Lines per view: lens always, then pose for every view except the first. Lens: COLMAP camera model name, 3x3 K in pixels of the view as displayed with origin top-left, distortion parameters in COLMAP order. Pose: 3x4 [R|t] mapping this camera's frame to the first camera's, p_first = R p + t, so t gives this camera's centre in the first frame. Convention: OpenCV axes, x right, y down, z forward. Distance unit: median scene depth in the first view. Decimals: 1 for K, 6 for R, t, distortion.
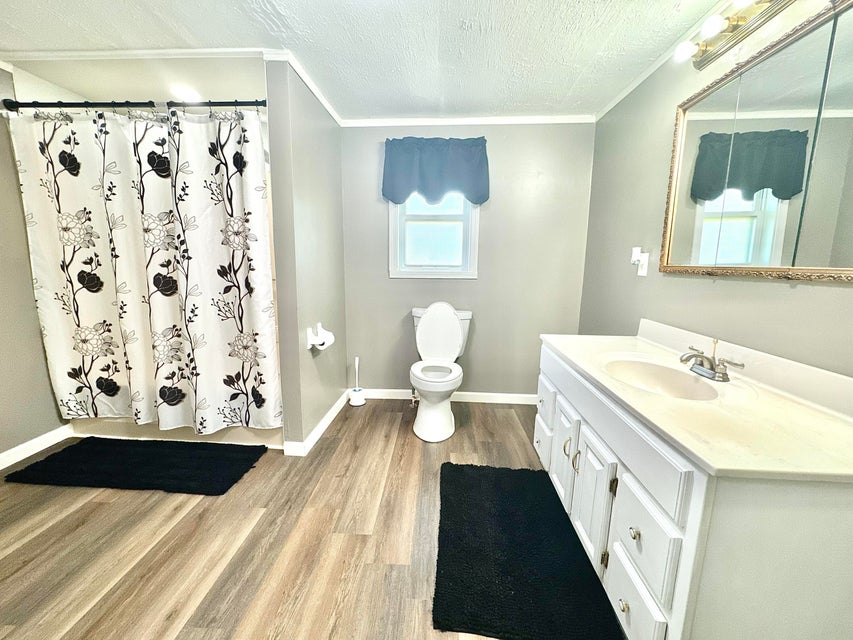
lens RADIAL K [[341.2, 0, 426.1], [0, 341.2, 316.3], [0, 0, 1]] dist [-0.002608, -0.000173]
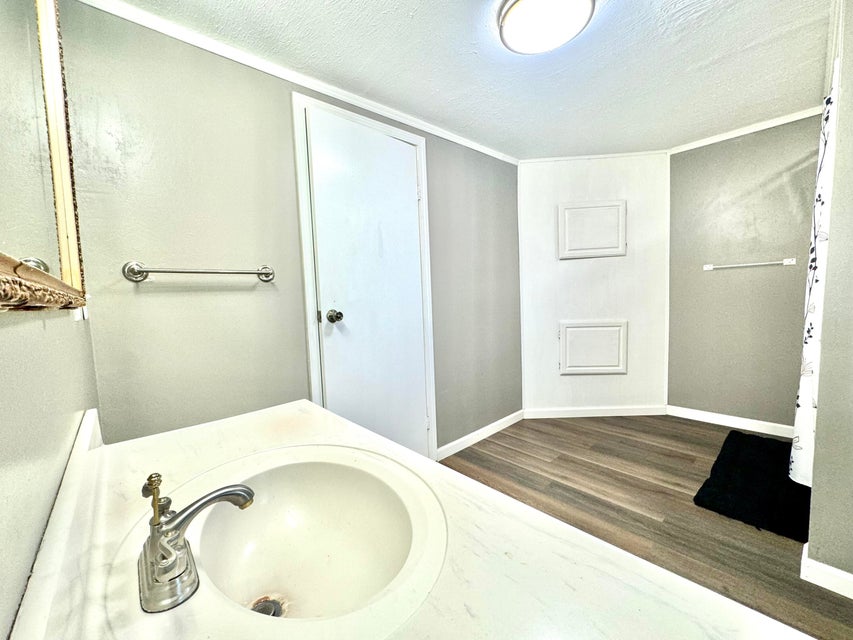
lens RADIAL K [[341.2, 0, 425.8], [0, 341.2, 318.9], [0, 0, 1]] dist [-0.002608, -0.000173]
pose [[-0.699019, 0.076939, -0.710952, 0.649325], [-0.079296, 0.979724, 0.183990, -0.141762], [0.710693, 0.184988, -0.678745, 1.024892]]
